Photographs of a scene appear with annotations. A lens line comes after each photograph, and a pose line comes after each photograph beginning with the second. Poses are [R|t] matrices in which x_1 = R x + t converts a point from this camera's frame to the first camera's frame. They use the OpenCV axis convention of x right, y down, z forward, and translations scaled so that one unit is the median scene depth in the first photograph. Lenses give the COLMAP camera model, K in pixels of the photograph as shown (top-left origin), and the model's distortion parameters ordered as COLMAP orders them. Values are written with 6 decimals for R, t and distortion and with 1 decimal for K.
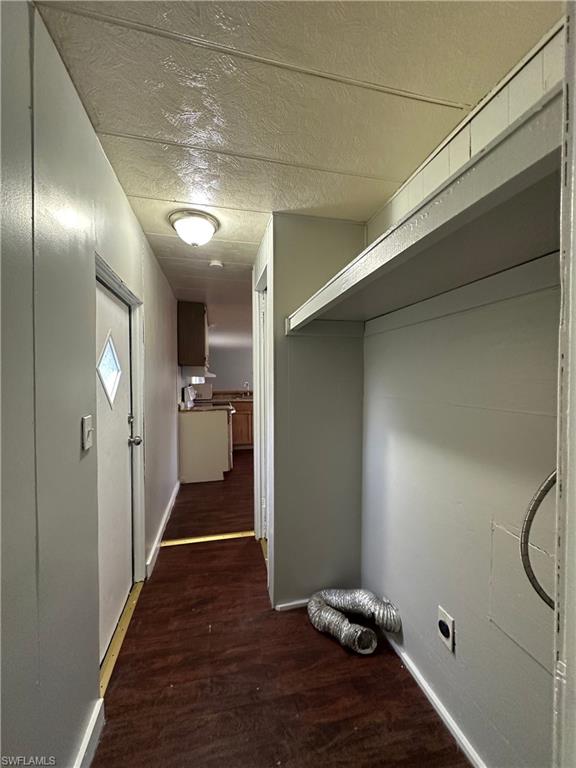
lens RADIAL K [[307.8, 0, 286.4], [0, 307.8, 386.2], [0, 0, 1]] dist [0.001298, 0.000100]
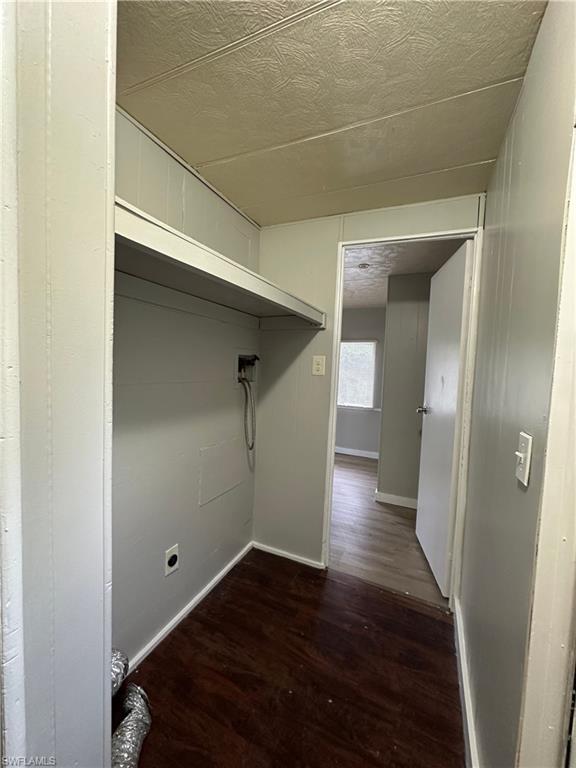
lens RADIAL K [[307.8, 0, 284.8], [0, 307.8, 383.7], [0, 0, 1]] dist [0.001298, 0.000100]
pose [[-0.792226, -0.042766, 0.608727, -0.584449], [-0.009330, 0.998273, 0.057992, -0.017305], [-0.610157, 0.040264, -0.791257, 1.647929]]
